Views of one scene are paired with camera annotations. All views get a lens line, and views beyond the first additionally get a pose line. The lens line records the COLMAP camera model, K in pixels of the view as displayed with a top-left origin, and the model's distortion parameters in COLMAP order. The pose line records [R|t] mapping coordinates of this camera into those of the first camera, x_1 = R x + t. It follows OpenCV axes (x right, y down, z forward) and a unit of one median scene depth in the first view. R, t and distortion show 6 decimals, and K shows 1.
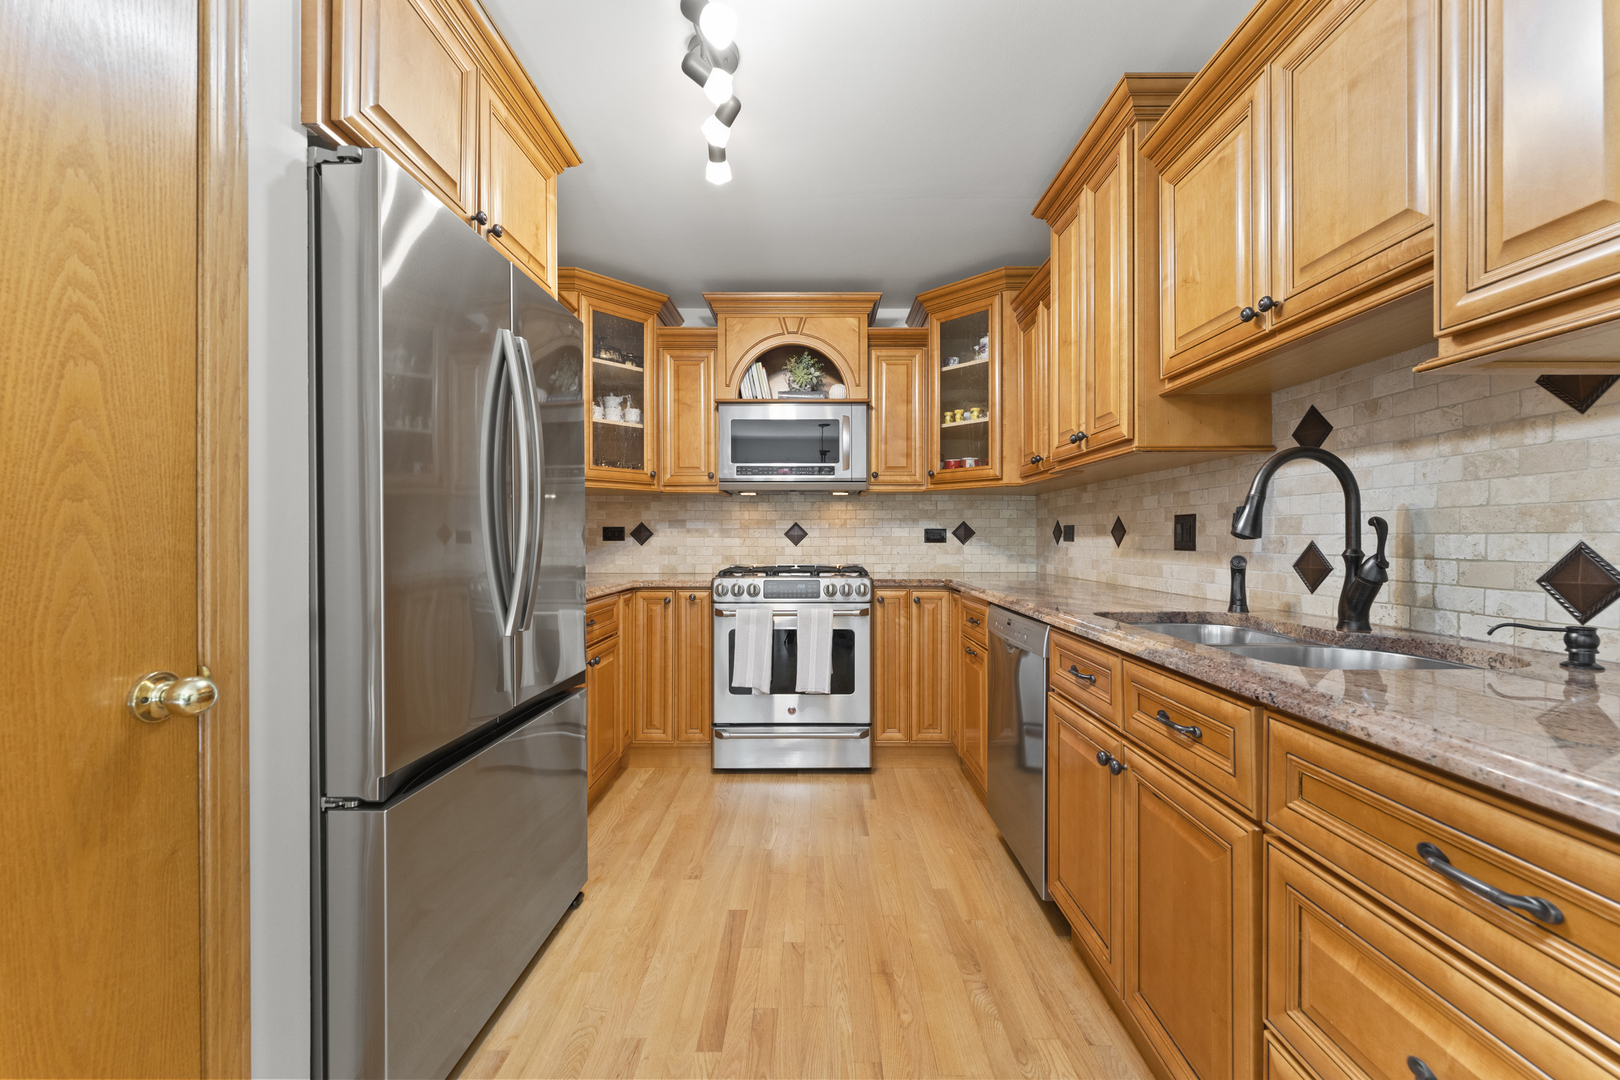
lens RADIAL K [[651.5, 0, 810.0], [0, 651.5, 539.5], [0, 0, 1]] dist [0.001066, -0.000145]
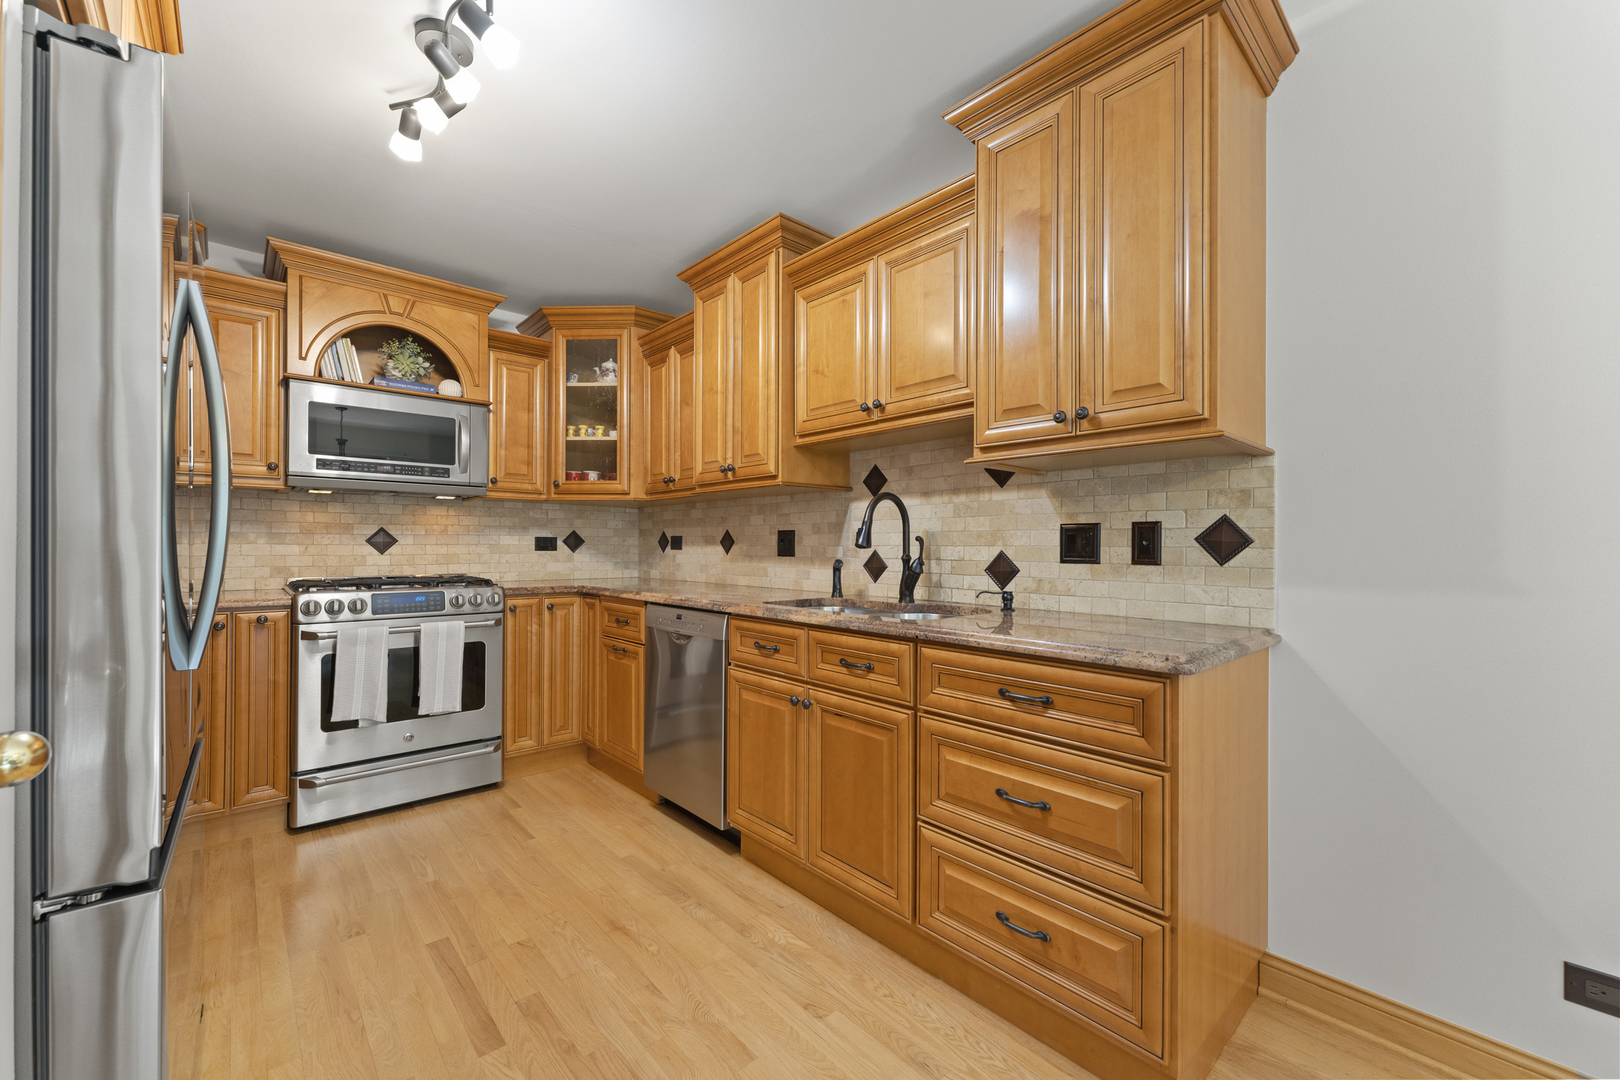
lens RADIAL K [[651.5, 0, 820.1], [0, 651.5, 544.1], [0, 0, 1]] dist [0.001066, -0.000145]
pose [[0.739674, 0.007125, 0.672928, -0.319046], [-0.003418, 0.999971, -0.006832, -0.000401], [-0.672957, 0.002753, 0.739676, -0.067819]]
